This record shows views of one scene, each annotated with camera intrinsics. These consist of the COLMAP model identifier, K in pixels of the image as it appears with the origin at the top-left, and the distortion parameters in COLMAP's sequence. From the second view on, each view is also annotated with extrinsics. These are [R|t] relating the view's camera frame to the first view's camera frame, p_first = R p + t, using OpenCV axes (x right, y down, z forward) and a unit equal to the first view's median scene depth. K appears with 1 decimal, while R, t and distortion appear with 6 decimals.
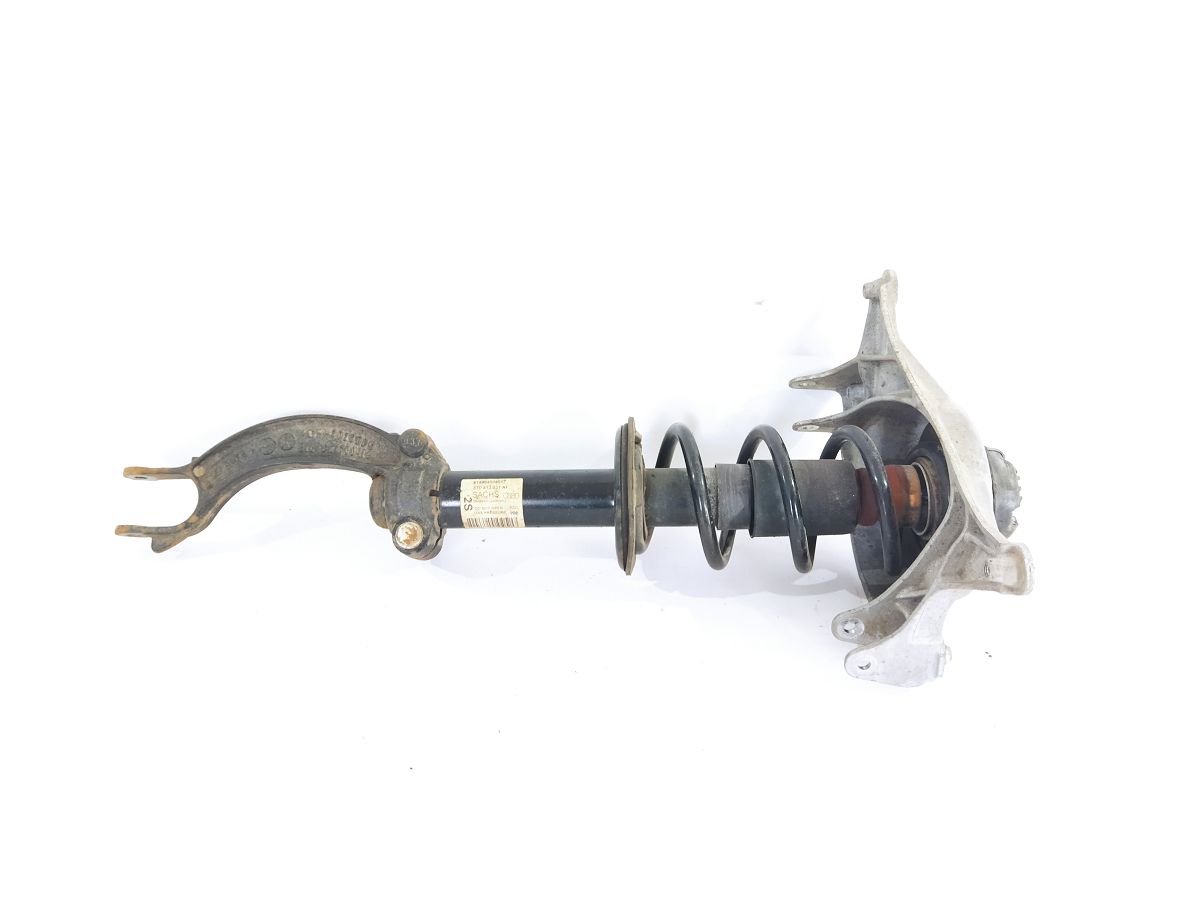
lens RADIAL K [[1051.6, 0, 600.0], [0, 1051.6, 450.0], [0, 0, 1]] dist [0.115978, -0.322185]
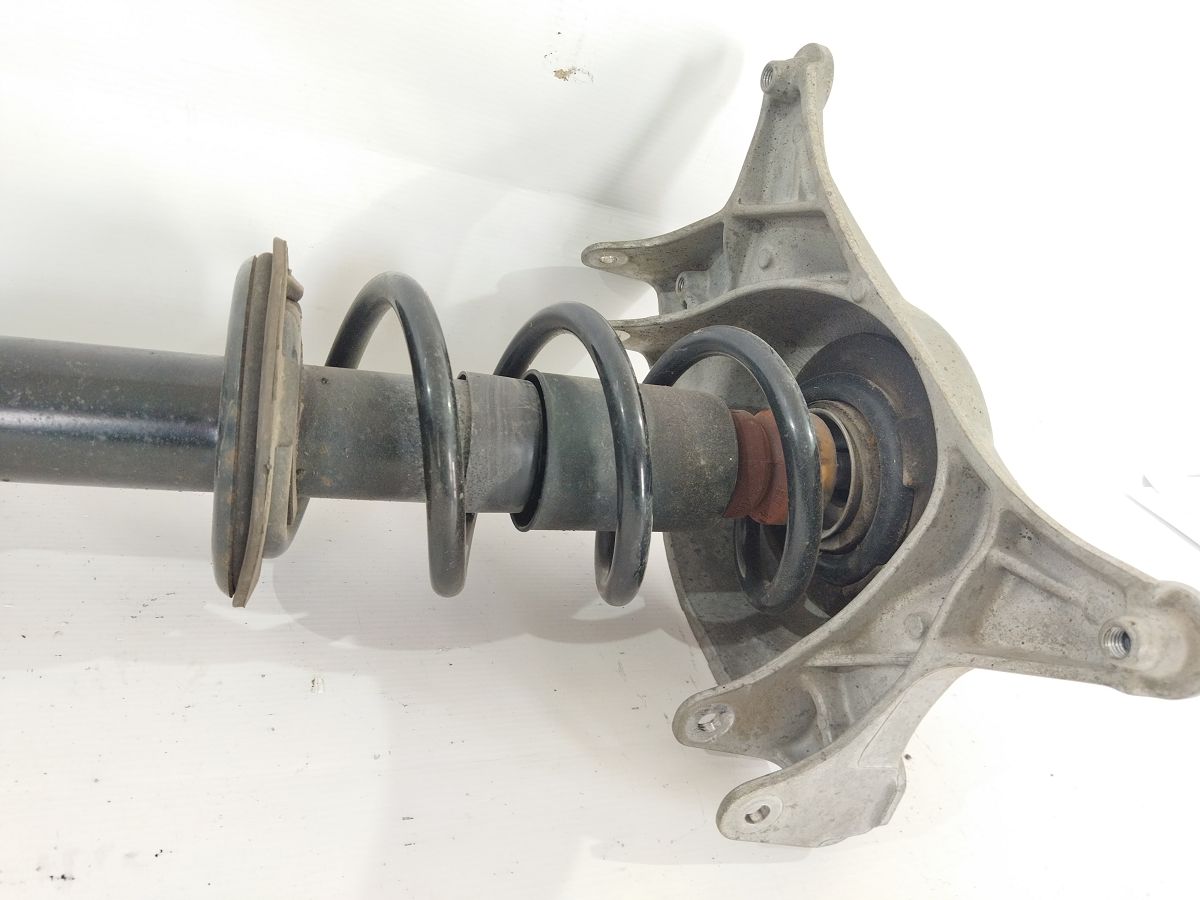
lens RADIAL K [[874.1, 0, 600.9], [0, 874.1, 438.8], [0, 0, 1]] dist [0.057735, -0.000585]
pose [[0.912851, 0.085396, 0.399261, 0.012201], [-0.087115, 0.996102, -0.013876, 0.044173], [-0.398890, -0.022115, 0.916732, 0.628761]]
